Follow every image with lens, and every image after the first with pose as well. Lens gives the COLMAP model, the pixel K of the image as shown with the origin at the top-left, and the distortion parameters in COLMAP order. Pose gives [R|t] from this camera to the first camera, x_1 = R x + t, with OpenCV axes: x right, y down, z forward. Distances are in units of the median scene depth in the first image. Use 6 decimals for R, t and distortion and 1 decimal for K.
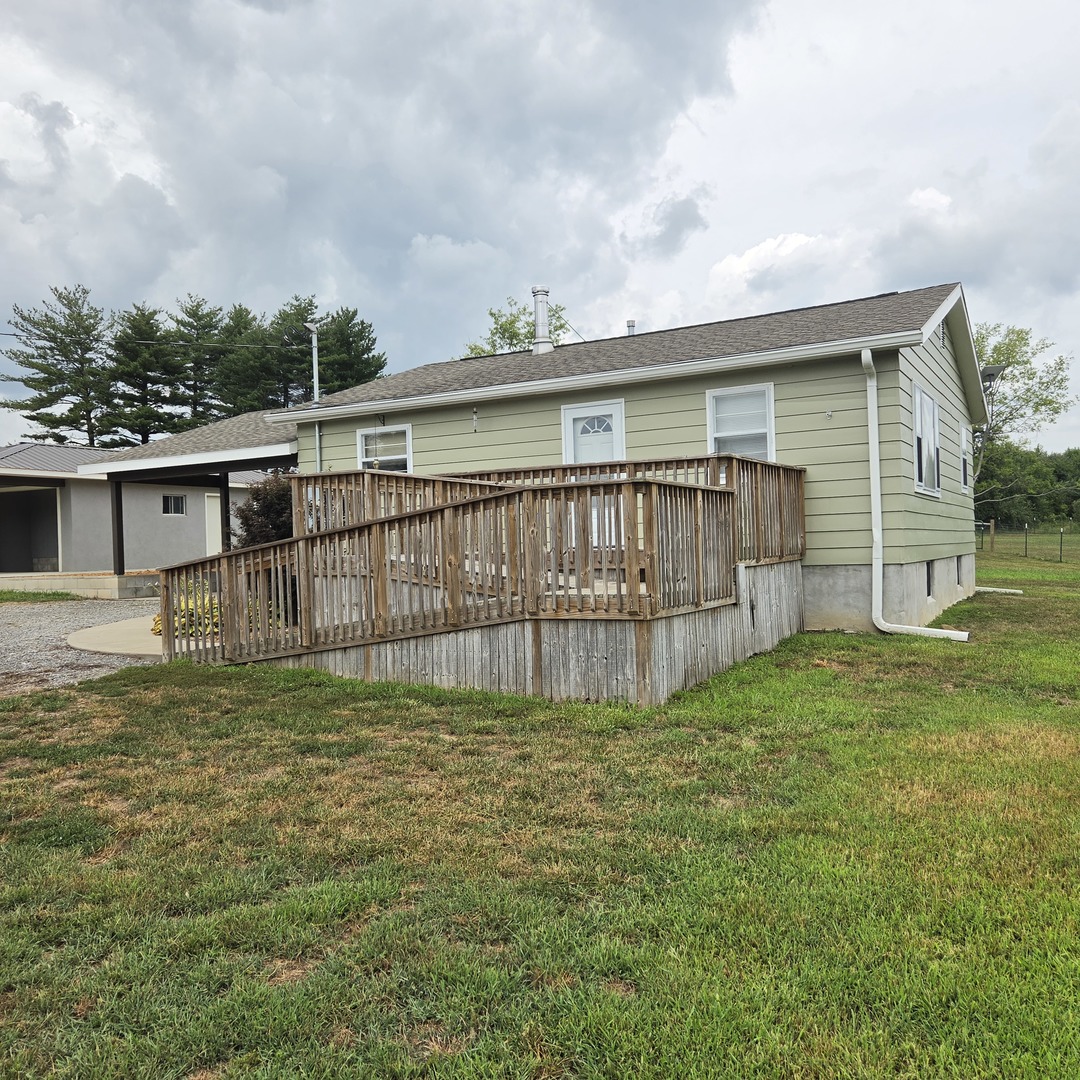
lens RADIAL K [[955.4, 0, 540.0], [0, 955.4, 540.0], [0, 0, 1]] dist [0.056008, 0.001249]
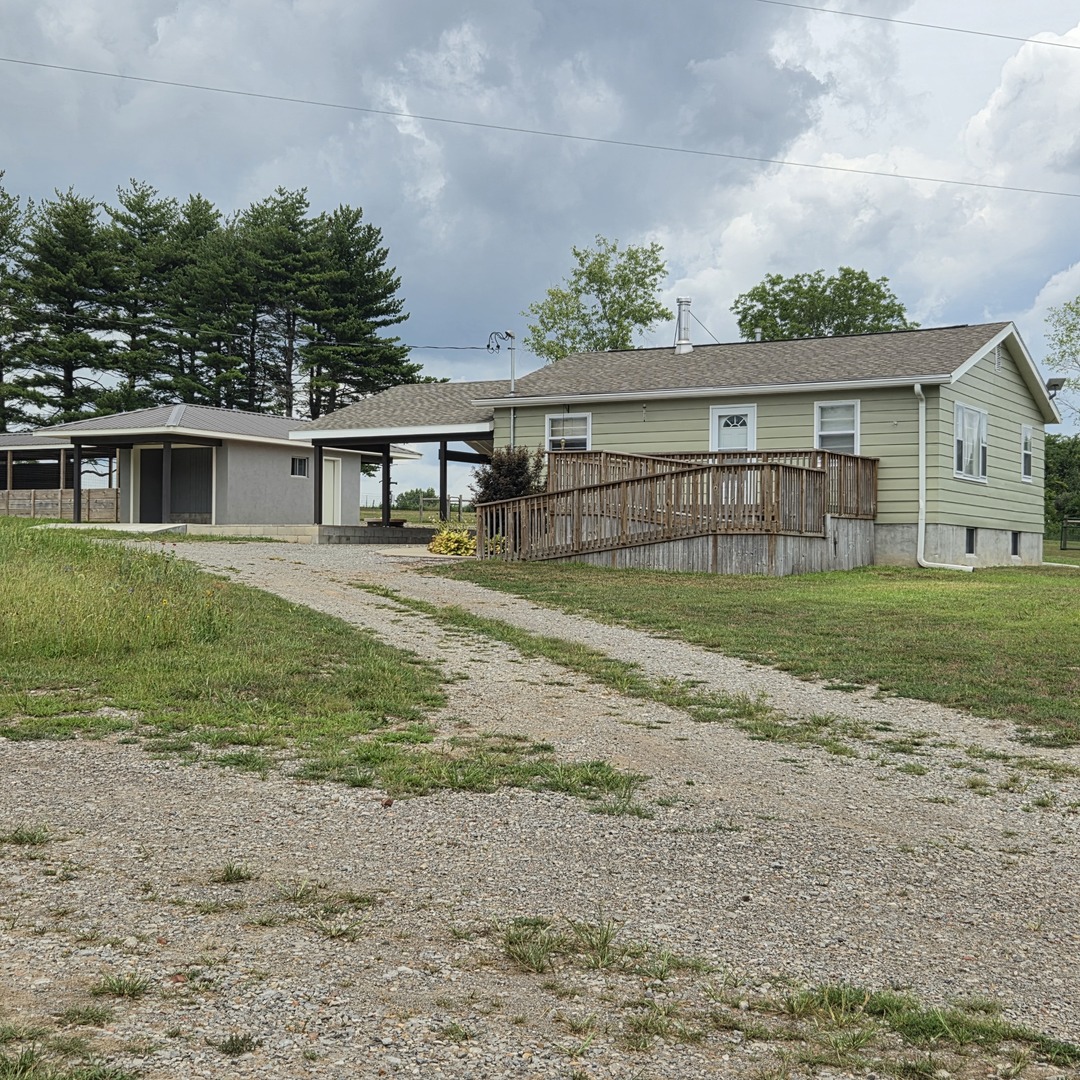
lens RADIAL K [[1527.1, 0, 540.0], [0, 1527.1, 540.0], [0, 0, 1]] dist [0.086062, -0.100177]
pose [[0.999070, 0.039060, -0.018277, -0.175204], [-0.039115, 0.999231, -0.002661, 0.068561], [0.018159, 0.003374, 0.999829, -1.212235]]
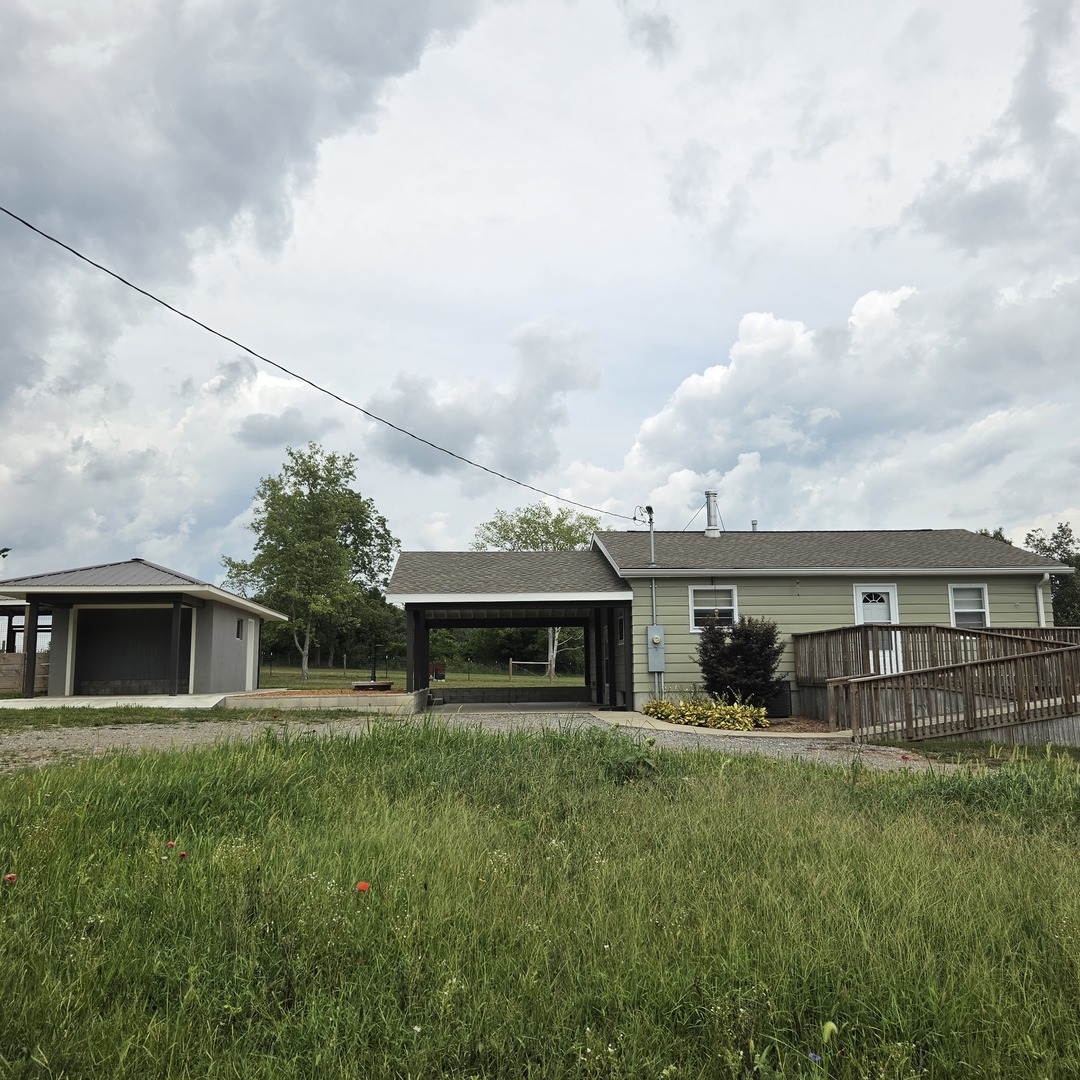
lens RADIAL K [[955.4, 0, 540.0], [0, 955.4, 540.0], [0, 0, 1]] dist [0.056008, 0.001249]
pose [[0.839901, 0.097083, 0.533987, -1.264799], [-0.016757, 0.988041, -0.153278, 0.039520], [-0.542481, 0.119791, 0.831483, -0.043865]]
